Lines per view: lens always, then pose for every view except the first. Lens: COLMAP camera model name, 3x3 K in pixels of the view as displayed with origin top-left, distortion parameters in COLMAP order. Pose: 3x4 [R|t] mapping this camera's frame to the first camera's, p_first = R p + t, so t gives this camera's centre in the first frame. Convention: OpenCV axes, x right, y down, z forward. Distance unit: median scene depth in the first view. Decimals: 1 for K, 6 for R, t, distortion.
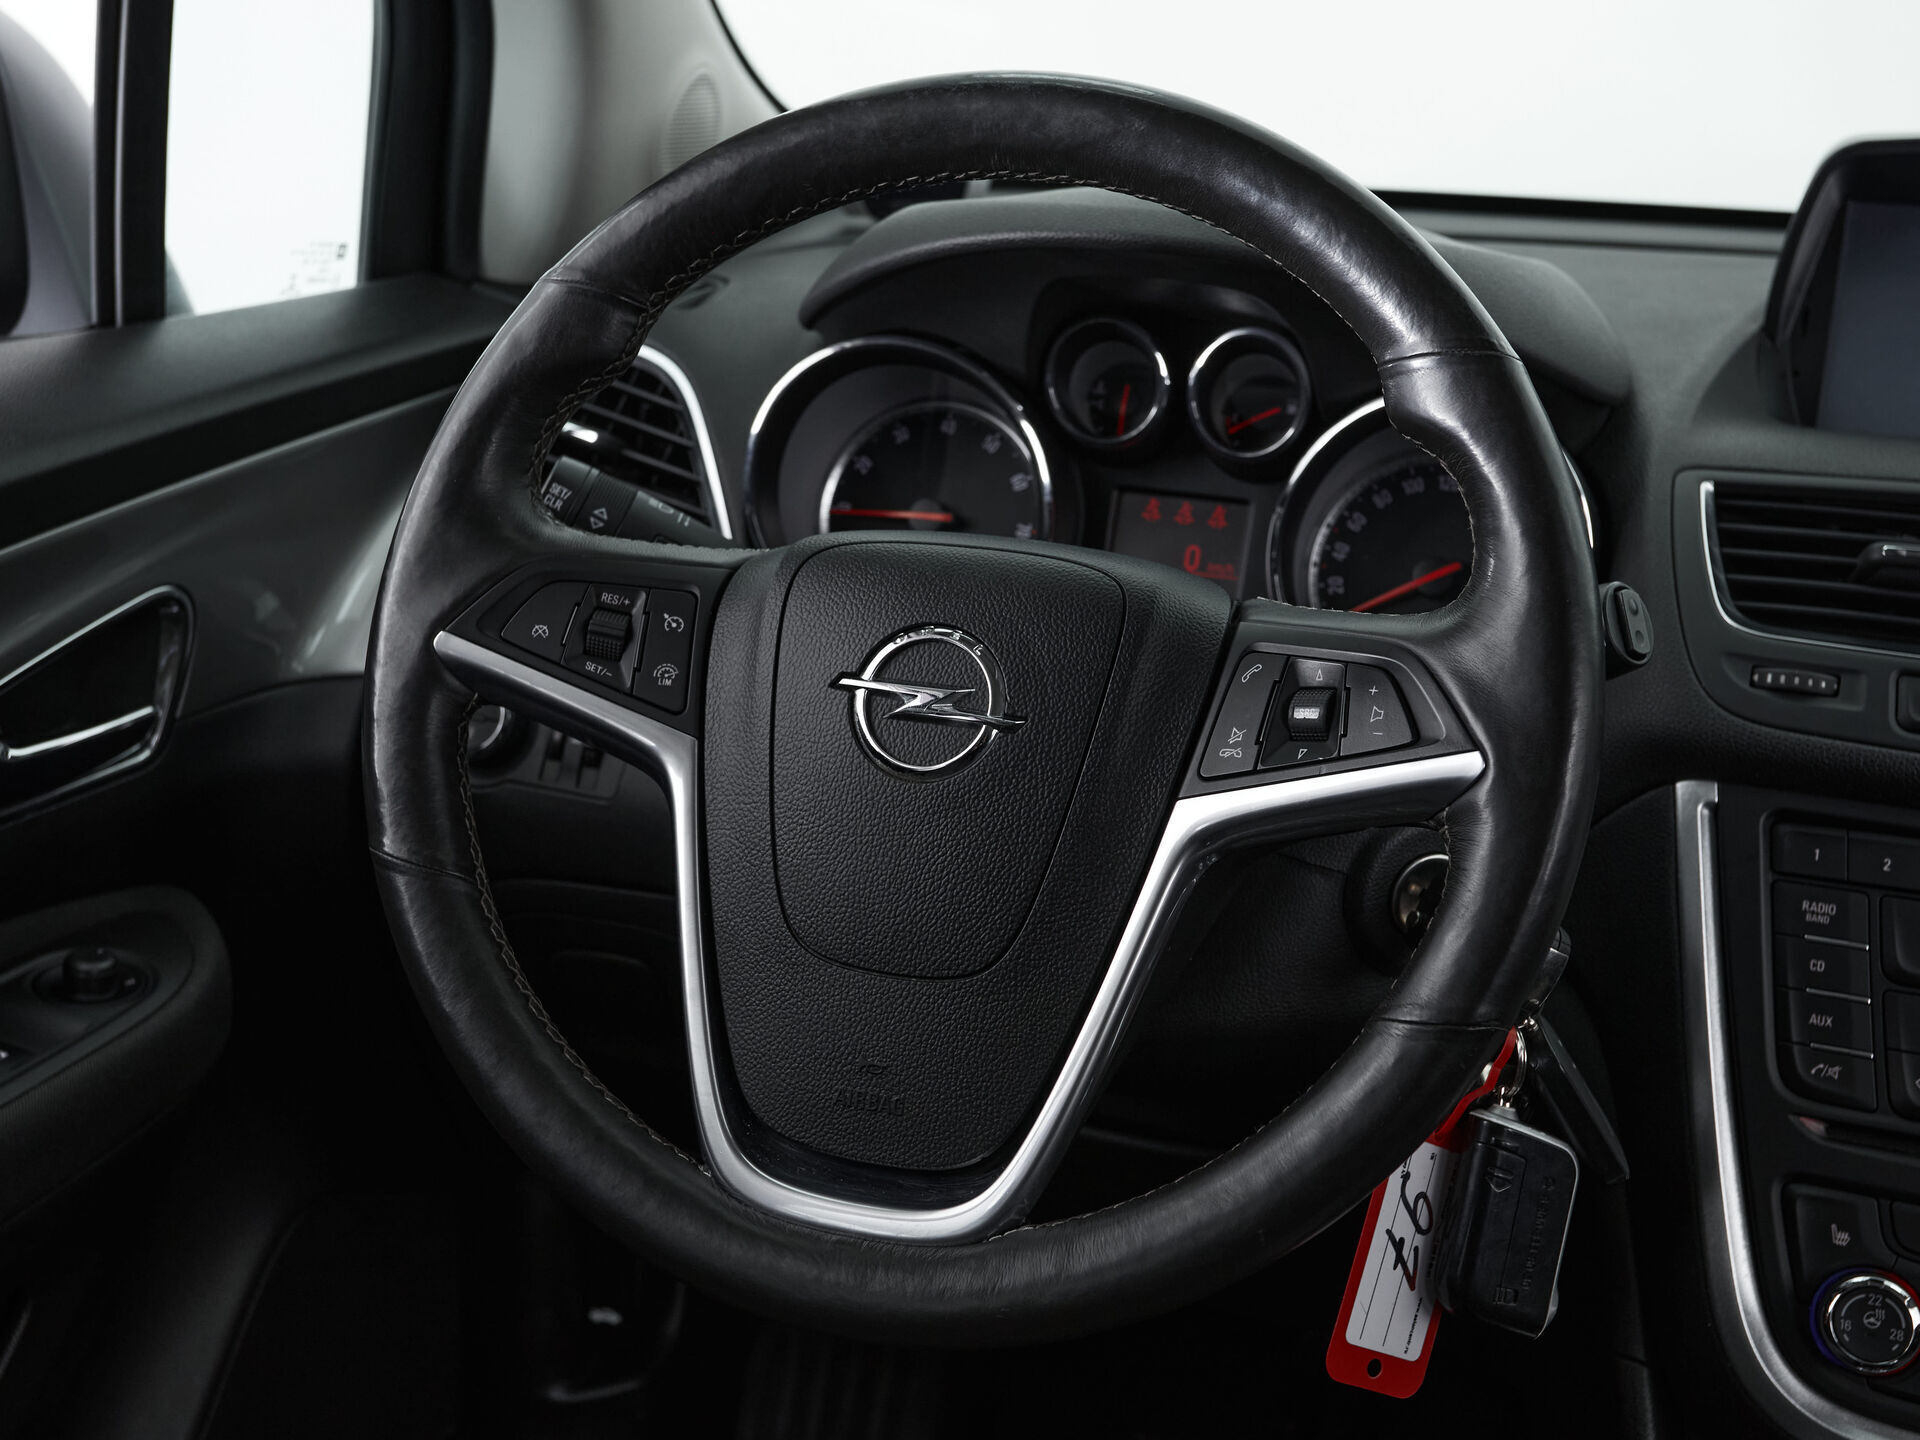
lens RADIAL K [[2308.8, 0, 932.9], [0, 2308.8, 724.3], [0, 0, 1]] dist [0.004204, 0.072992]
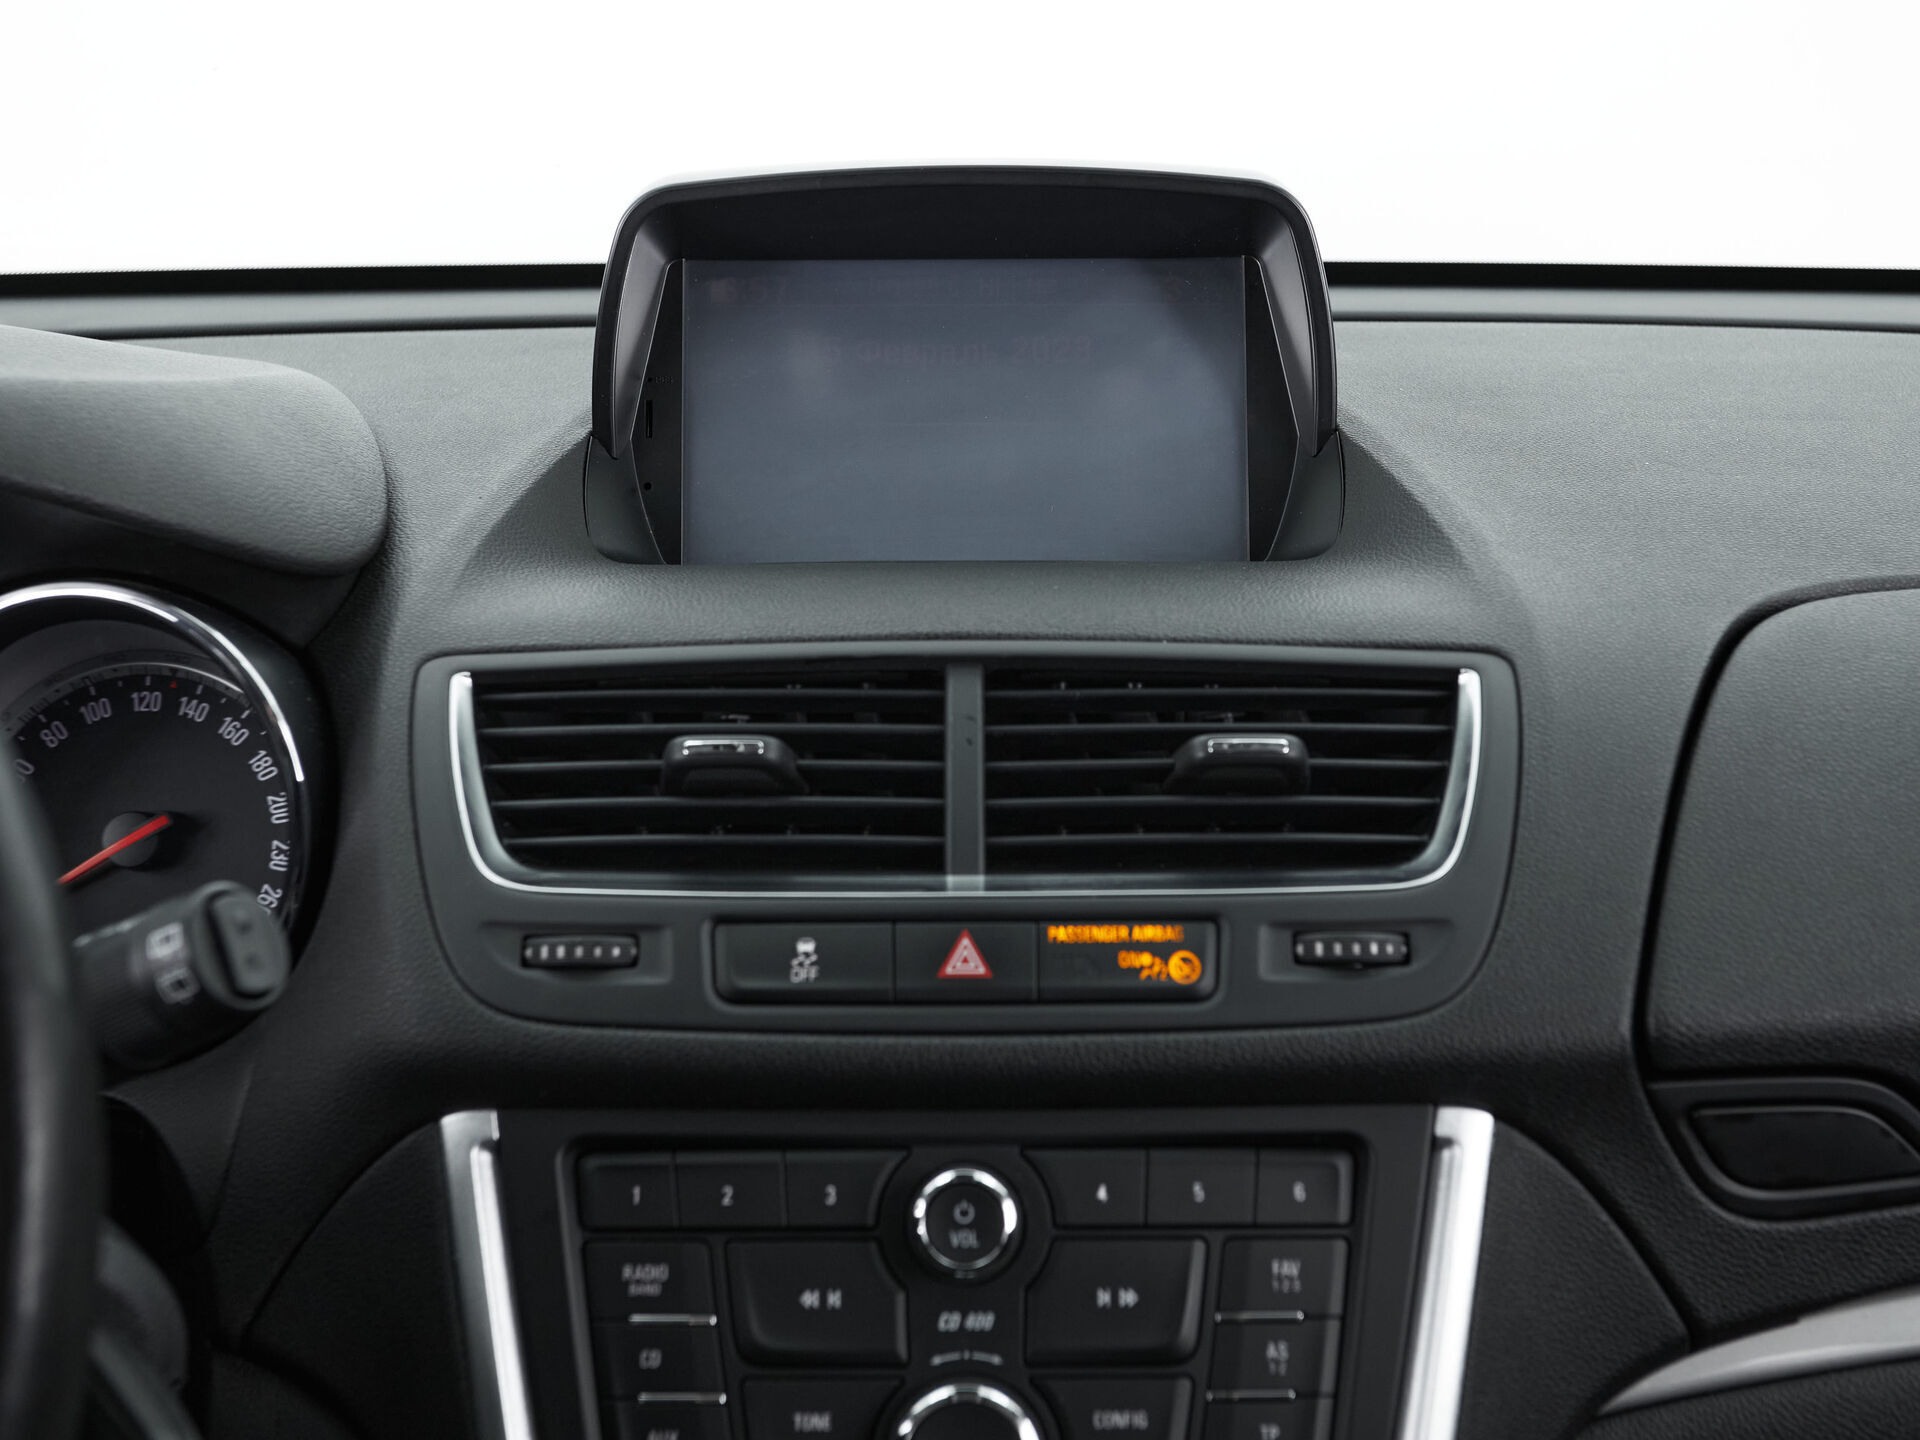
lens RADIAL K [[2650.9, 0, 950.0], [0, 2650.9, 620.4], [0, 0, 1]] dist [0.004373, 0.104861]
pose [[0.942374, -0.115957, 0.313822, 0.251398], [0.140181, 0.988559, -0.055677, -0.061315], [-0.303776, 0.096461, 0.947848, 0.198808]]
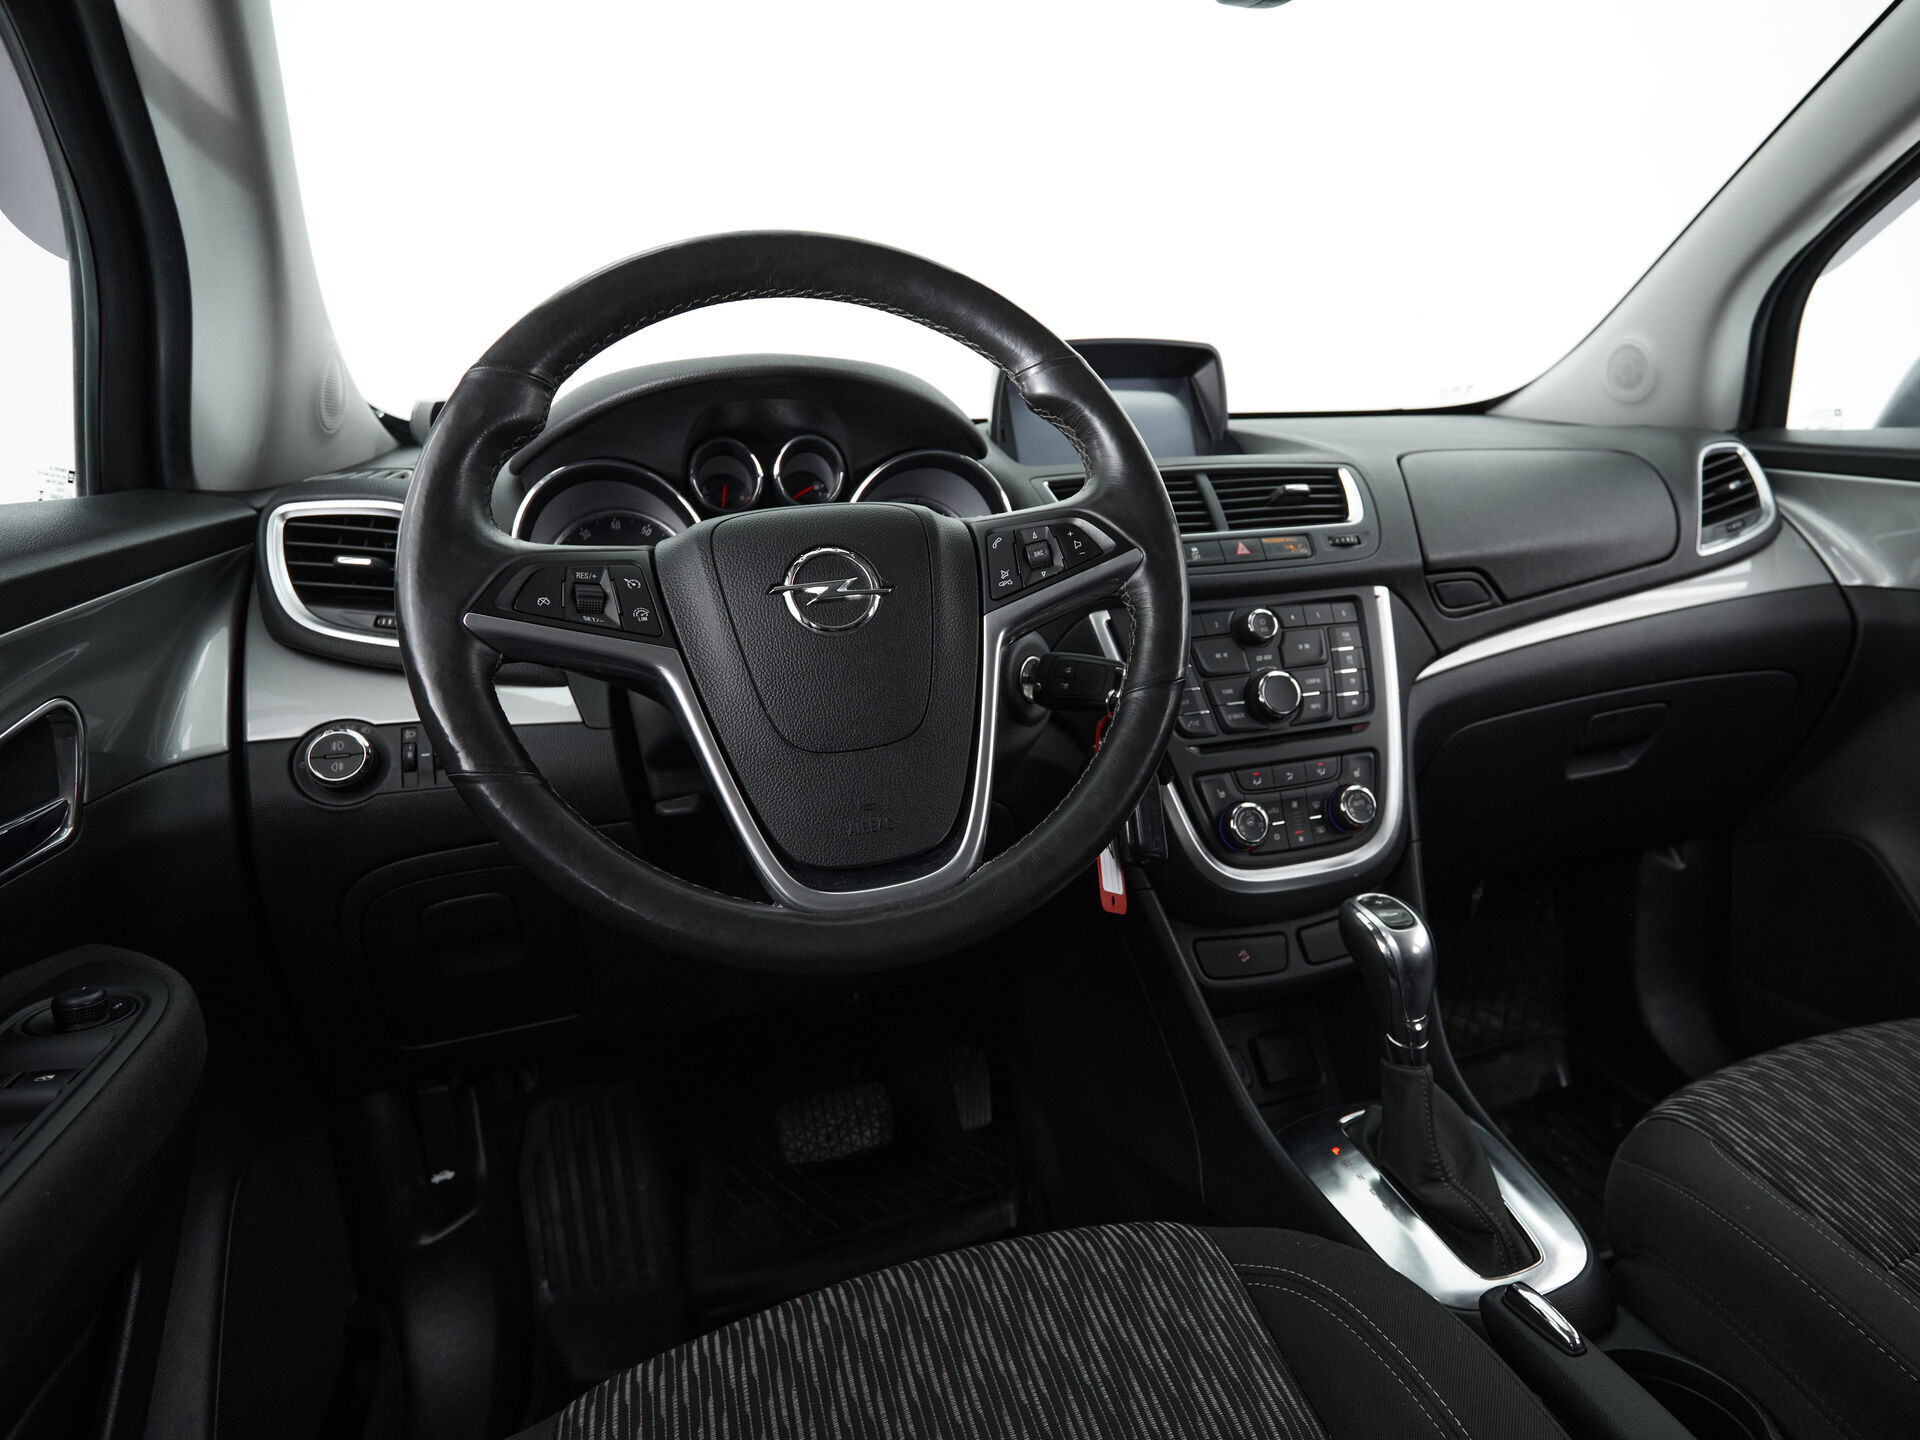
lens RADIAL K [[1114.1, 0, 1048.3], [0, 1114.1, 720.9], [0, 0, 1]] dist [0.004640, -0.000041]
pose [[0.773065, -0.213799, 0.597211, -0.348426], [0.255166, 0.966768, 0.015797, 0.099227], [-0.580742, 0.140176, 0.801929, 0.253746]]
